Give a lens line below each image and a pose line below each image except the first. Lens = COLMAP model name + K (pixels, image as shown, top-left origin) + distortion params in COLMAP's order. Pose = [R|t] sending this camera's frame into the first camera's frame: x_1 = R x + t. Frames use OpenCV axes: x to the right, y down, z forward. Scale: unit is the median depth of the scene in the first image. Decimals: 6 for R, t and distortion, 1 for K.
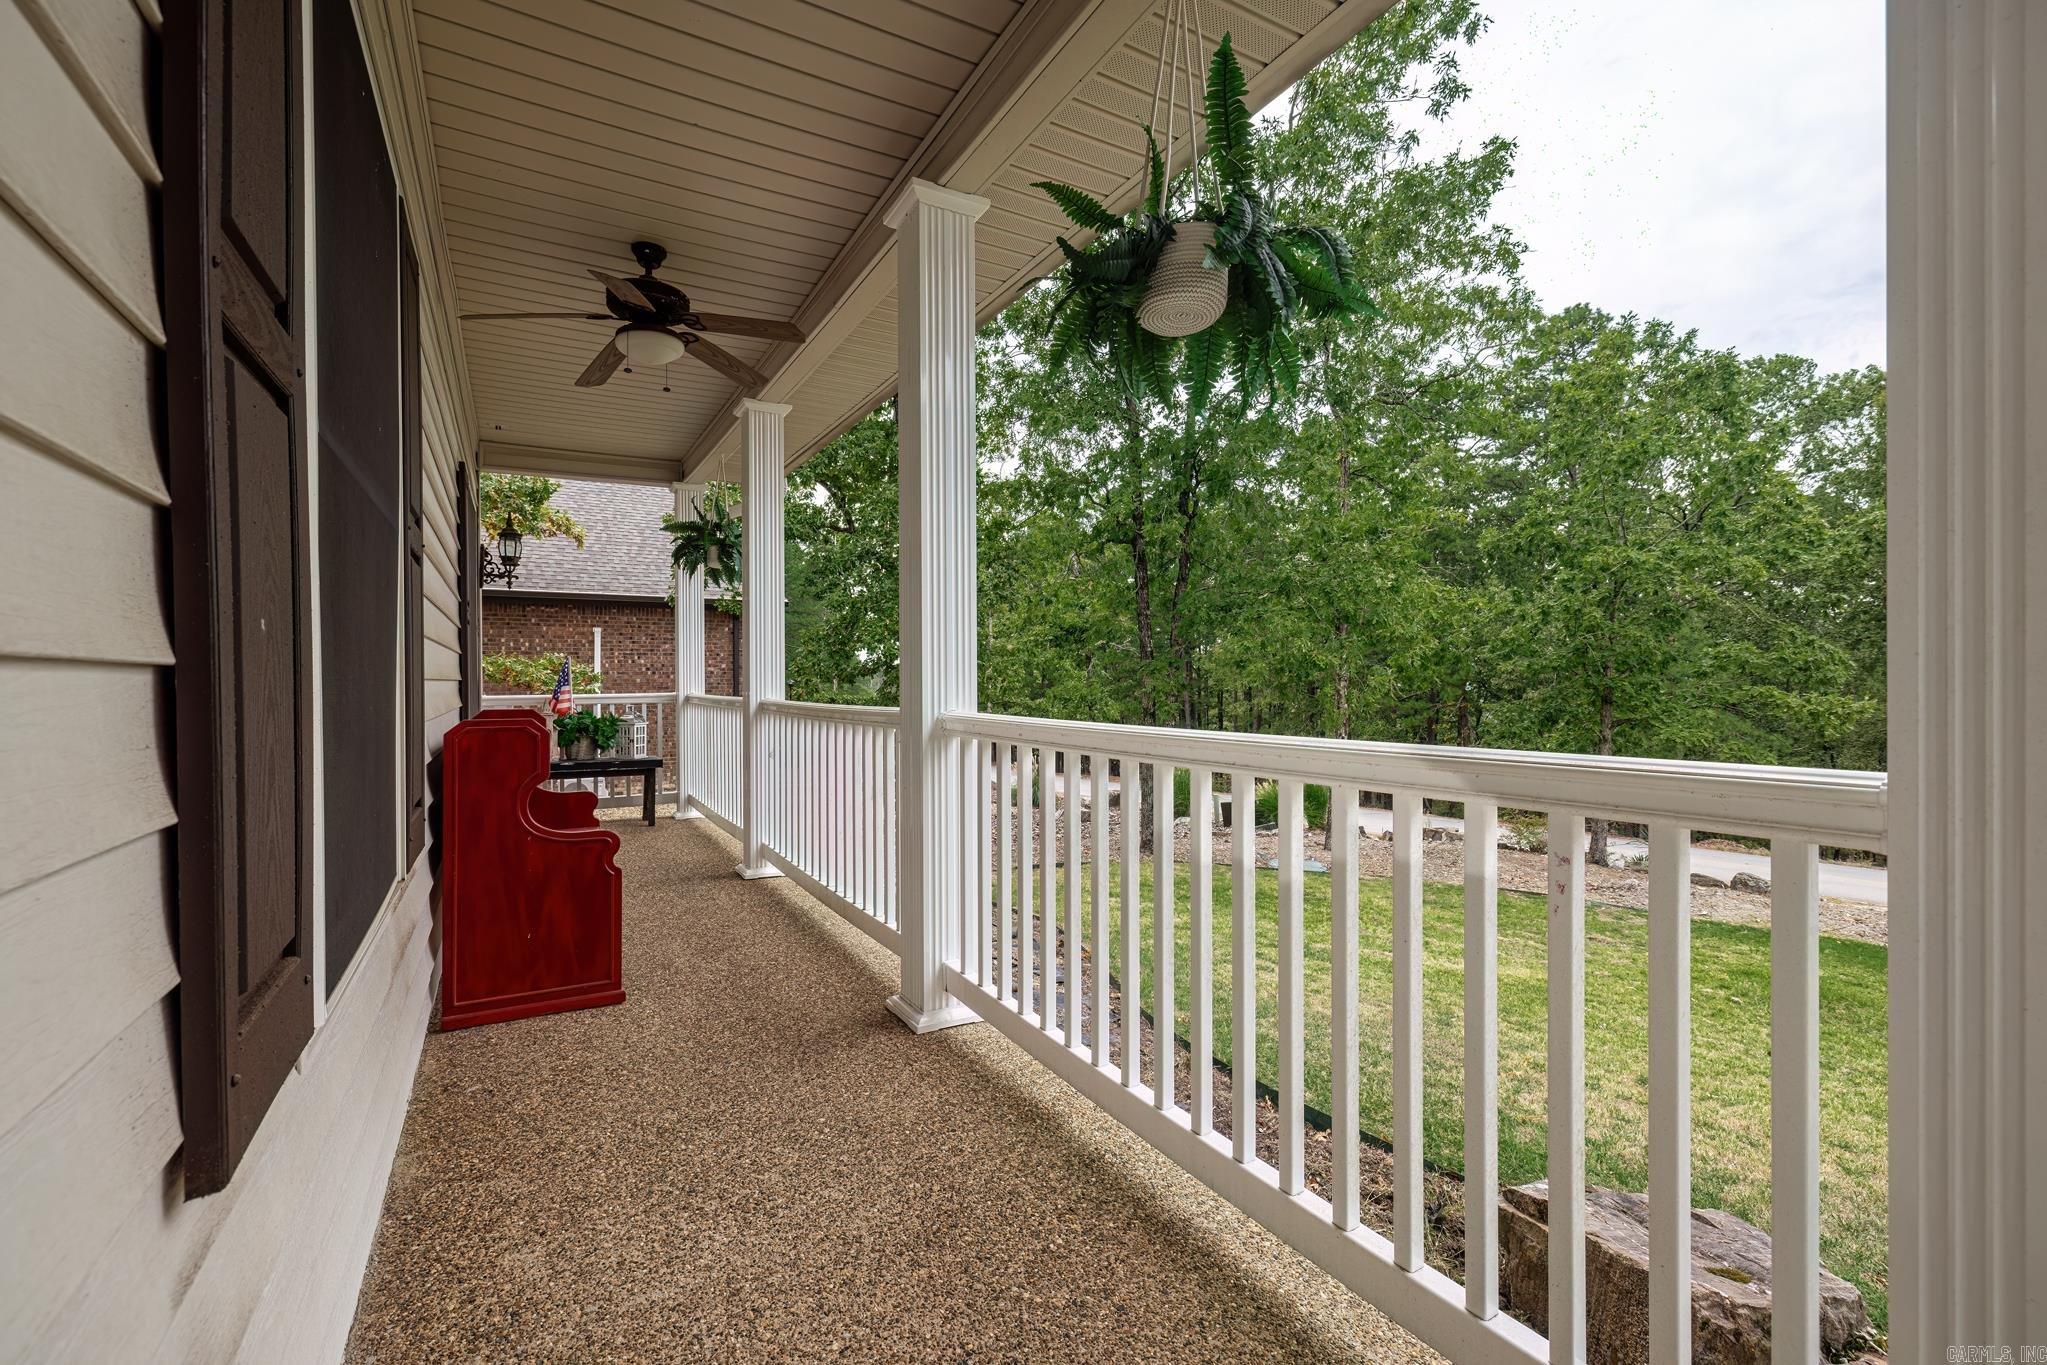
lens RADIAL K [[887.7, 0, 1015.9], [0, 887.7, 682.6], [0, 0, 1]] dist [0.009858, 0.001107]
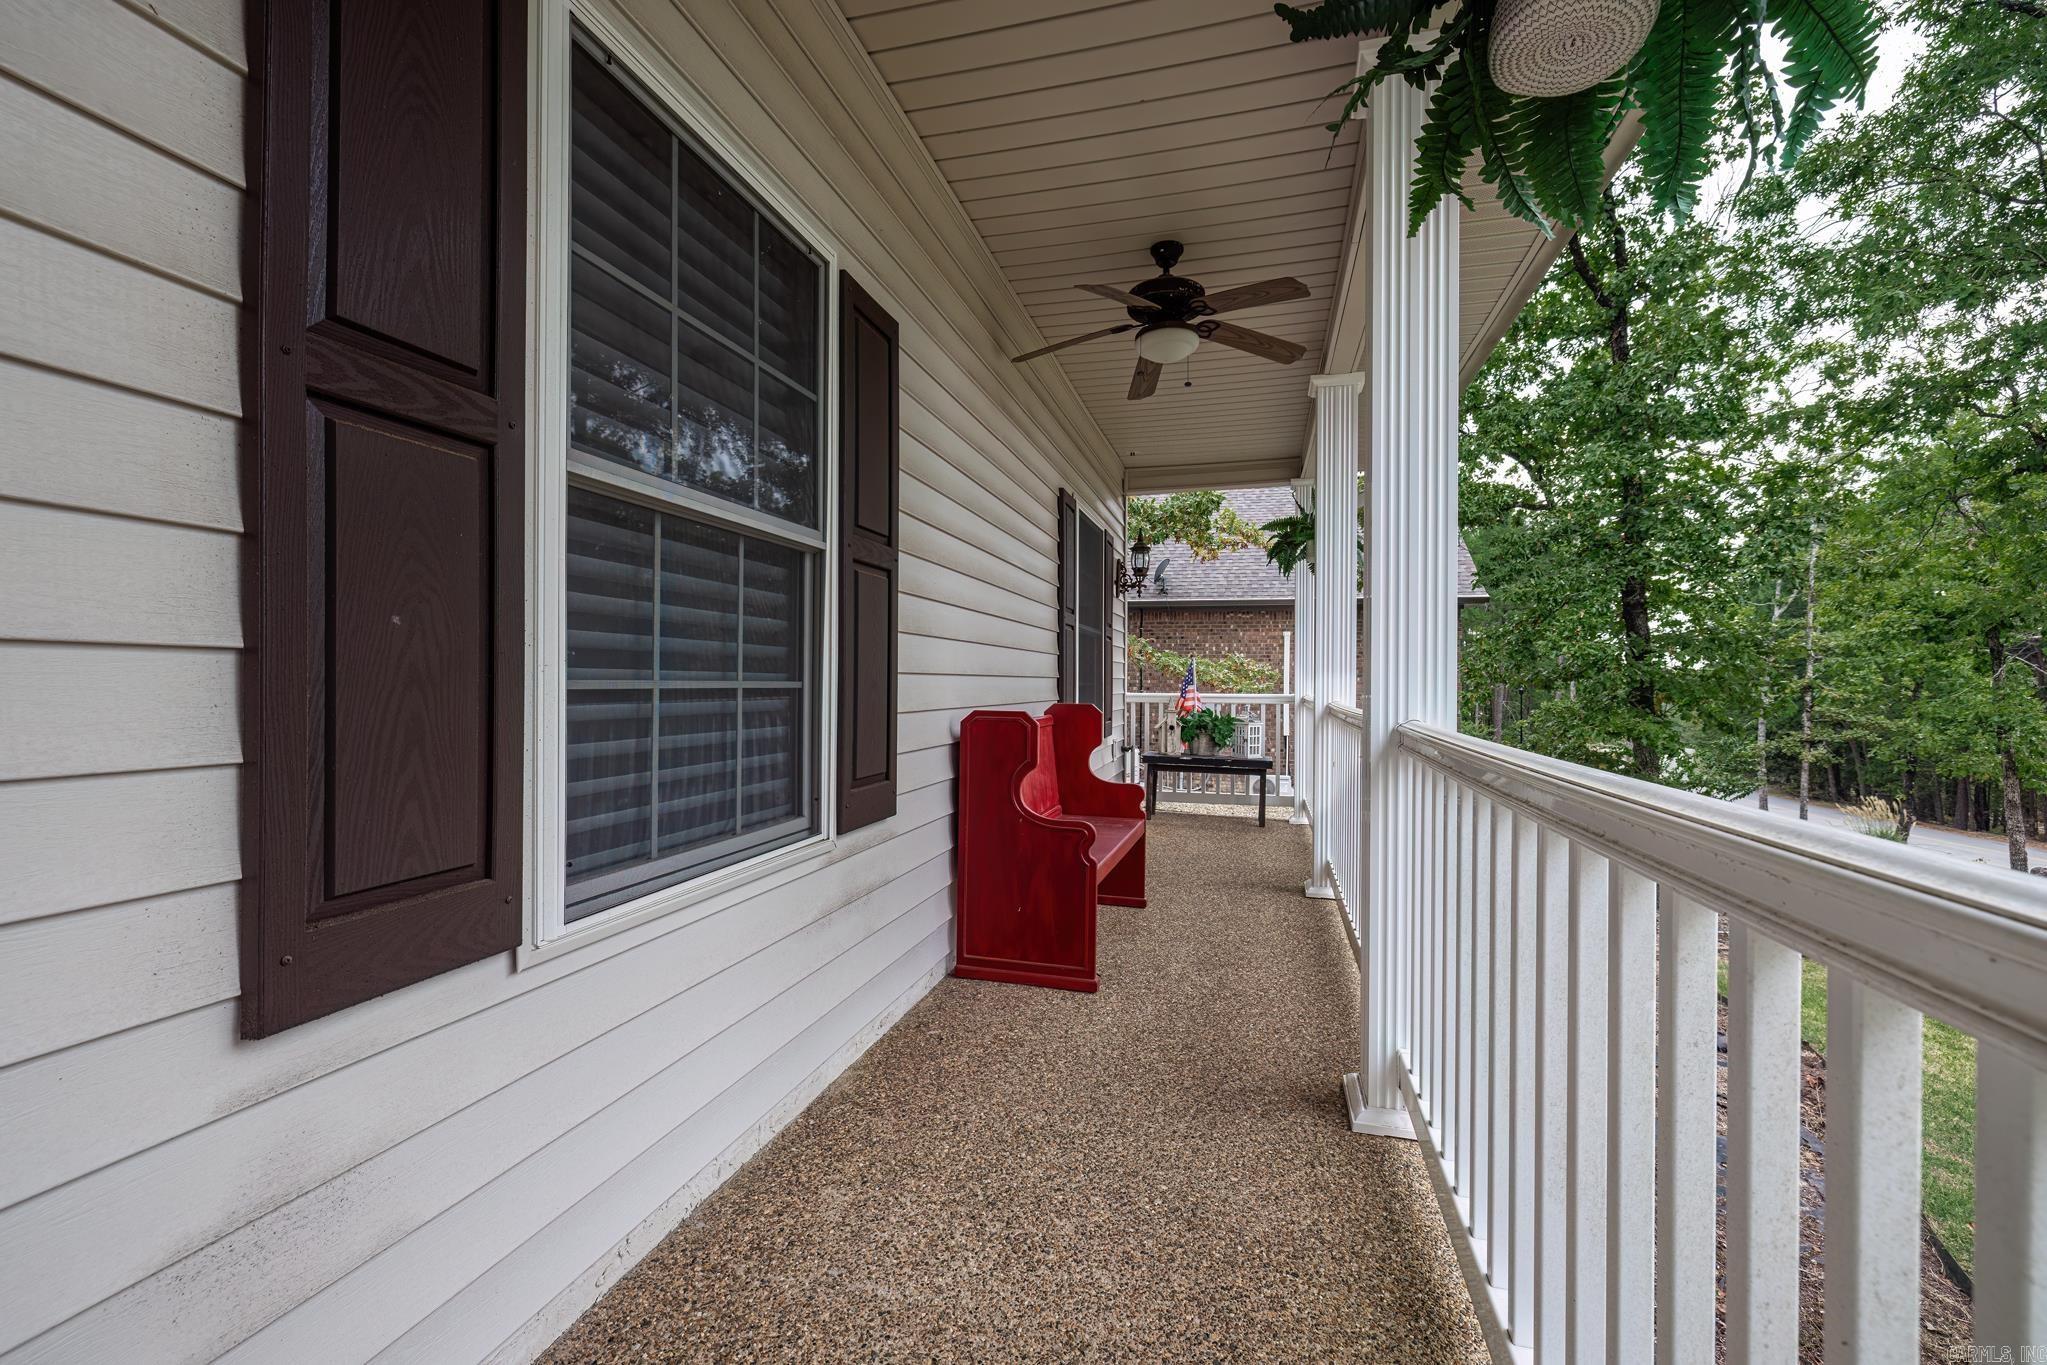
lens RADIAL K [[887.7, 0, 1020.2], [0, 887.7, 678.1], [0, 0, 1]] dist [0.009858, 0.001107]
pose [[0.709311, 0.010629, -0.704815, 0.169159], [-0.017029, 0.999853, -0.002059, 0.001494], [0.704690, 0.013463, 0.709388, 0.167747]]
